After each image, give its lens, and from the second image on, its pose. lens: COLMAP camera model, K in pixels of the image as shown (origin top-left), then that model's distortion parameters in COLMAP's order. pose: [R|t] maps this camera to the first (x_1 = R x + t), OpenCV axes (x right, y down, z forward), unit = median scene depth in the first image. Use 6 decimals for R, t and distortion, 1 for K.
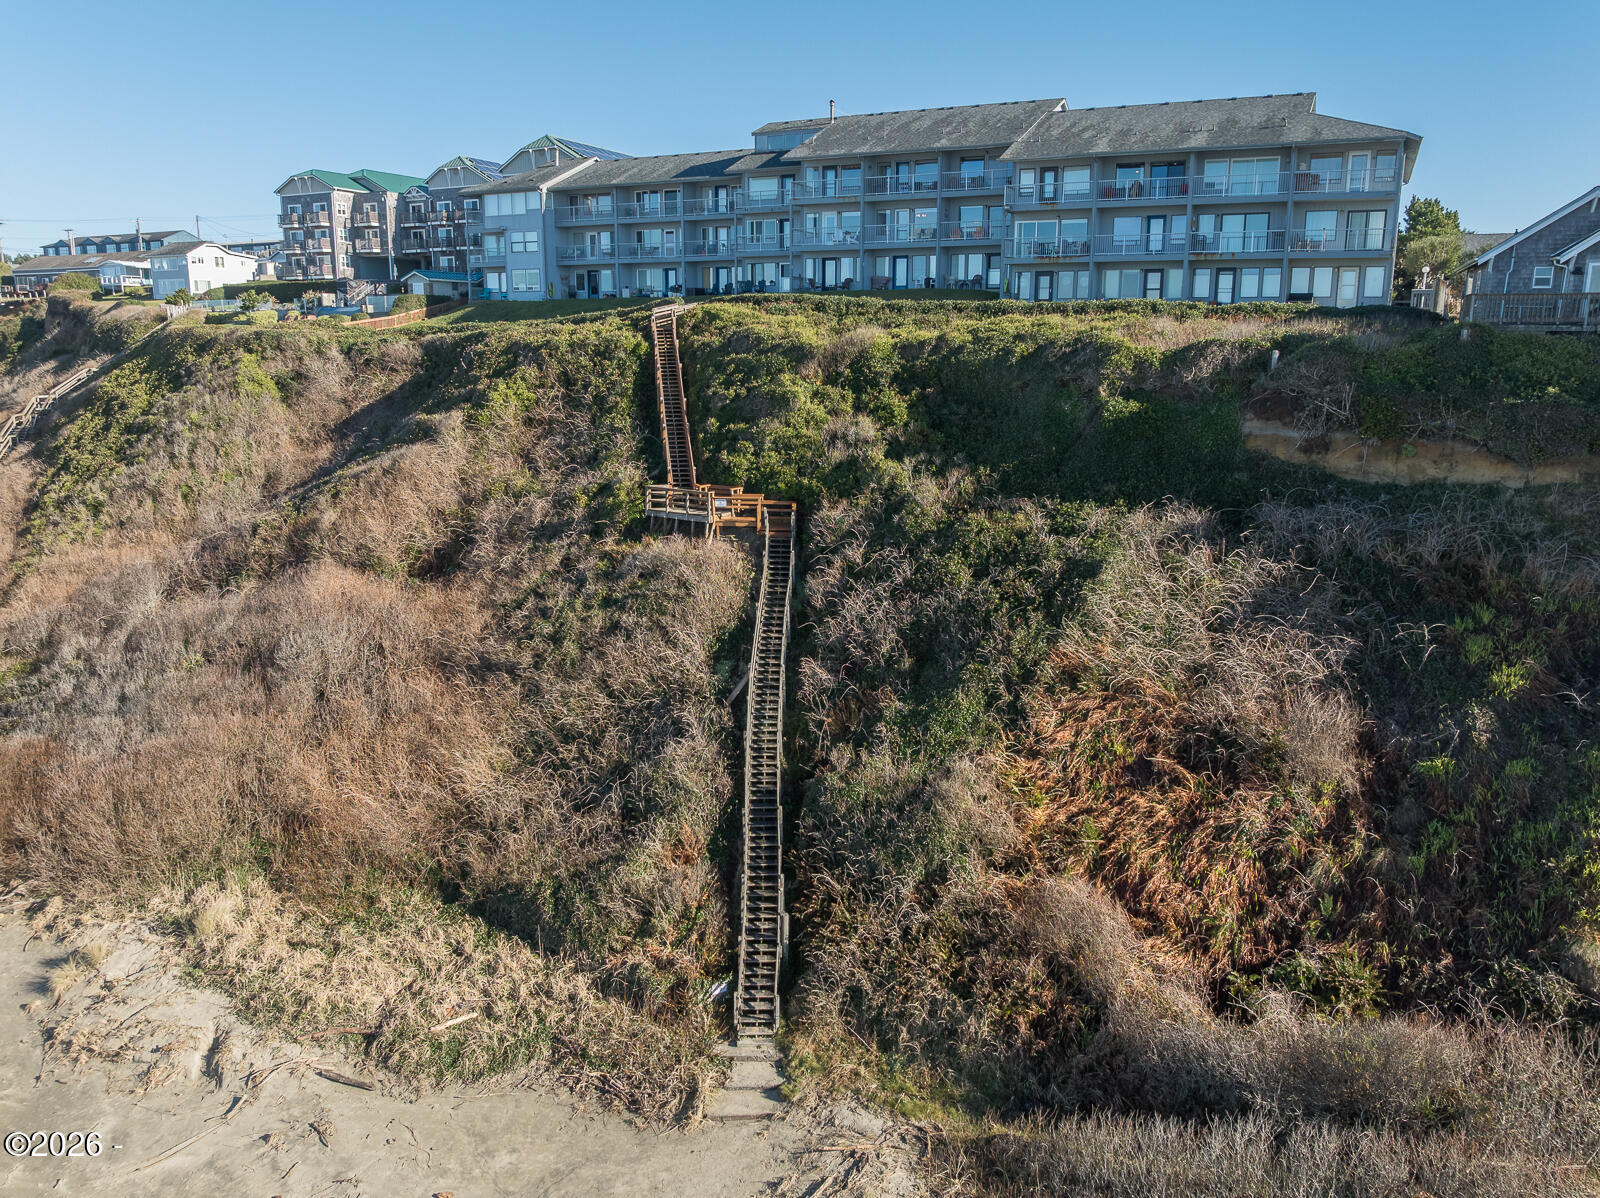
lens RADIAL K [[1126.2, 0, 800.0], [0, 1126.2, 599.0], [0, 0, 1]] dist [-0.028732, 0.002832]
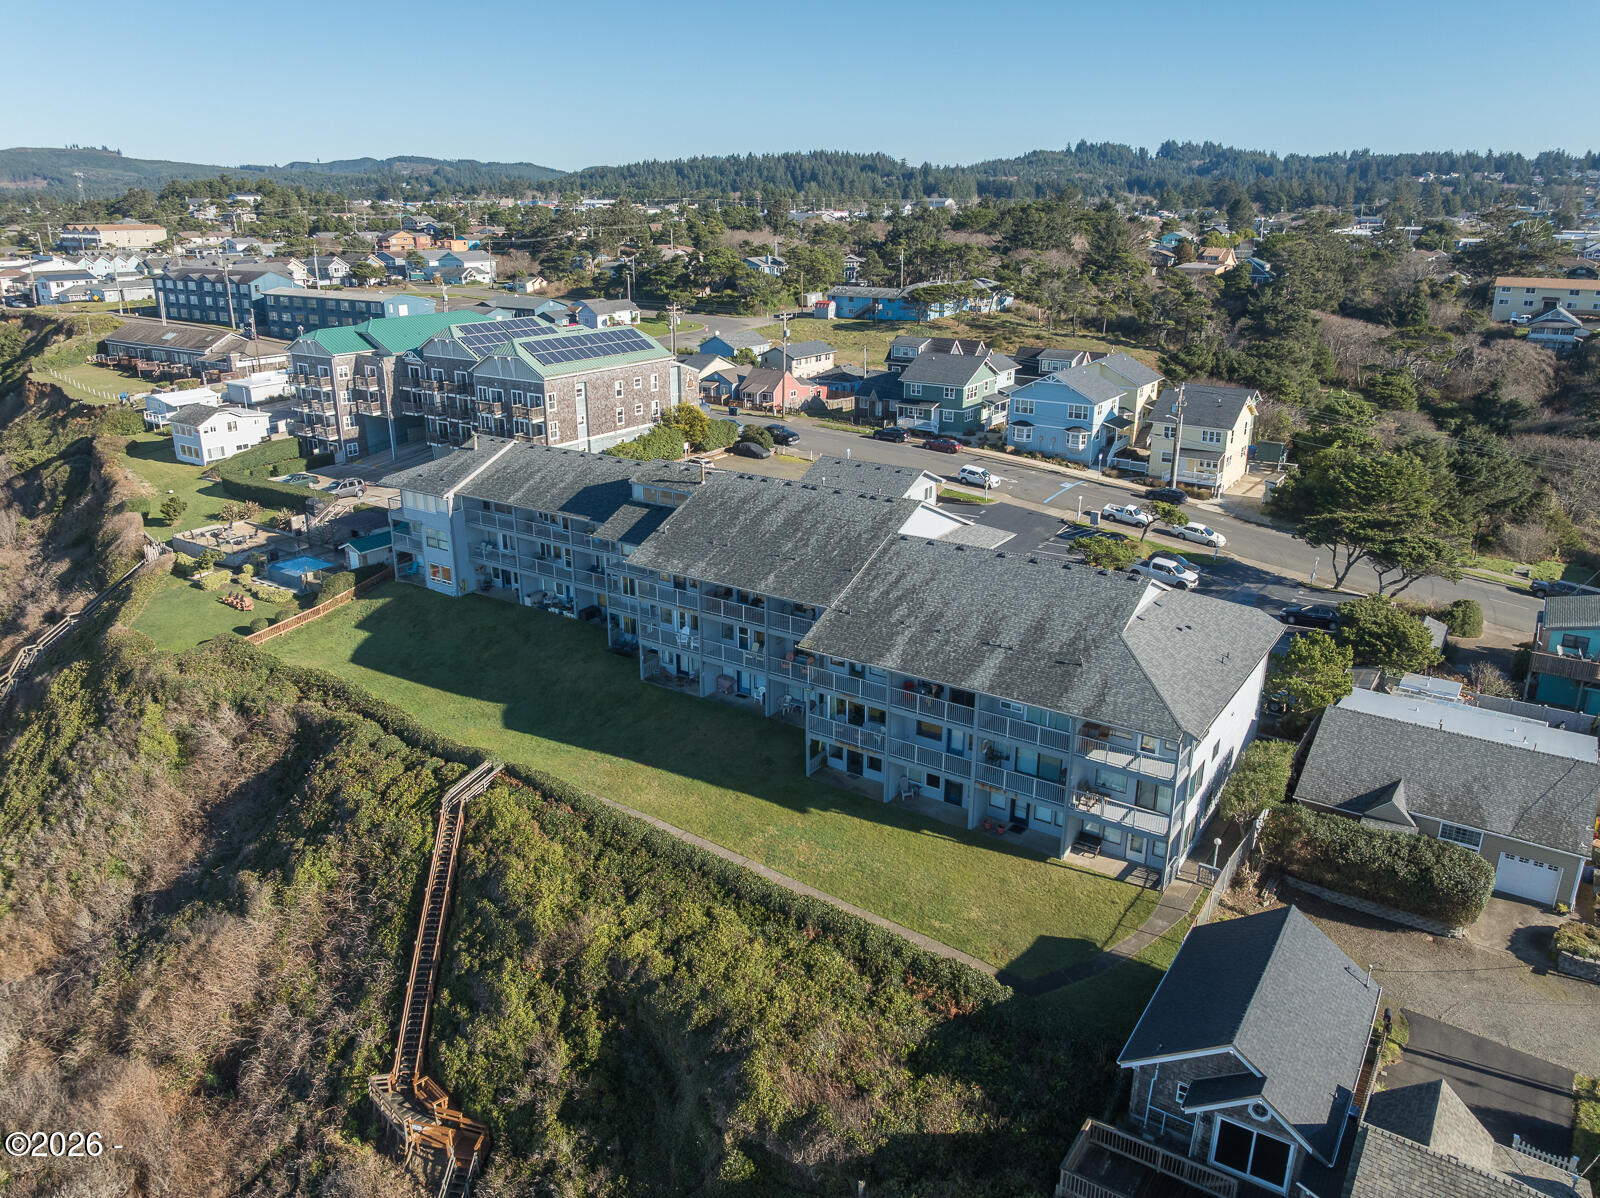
lens RADIAL K [[1126.2, 0, 800.0], [0, 1126.2, 599.0], [0, 0, 1]] dist [-0.028732, 0.002832]
pose [[0.988828, 0.052668, -0.139444, 0.269825], [-0.036386, 0.992483, 0.116846, -0.473002], [0.144550, -0.110467, 0.983312, 0.044794]]
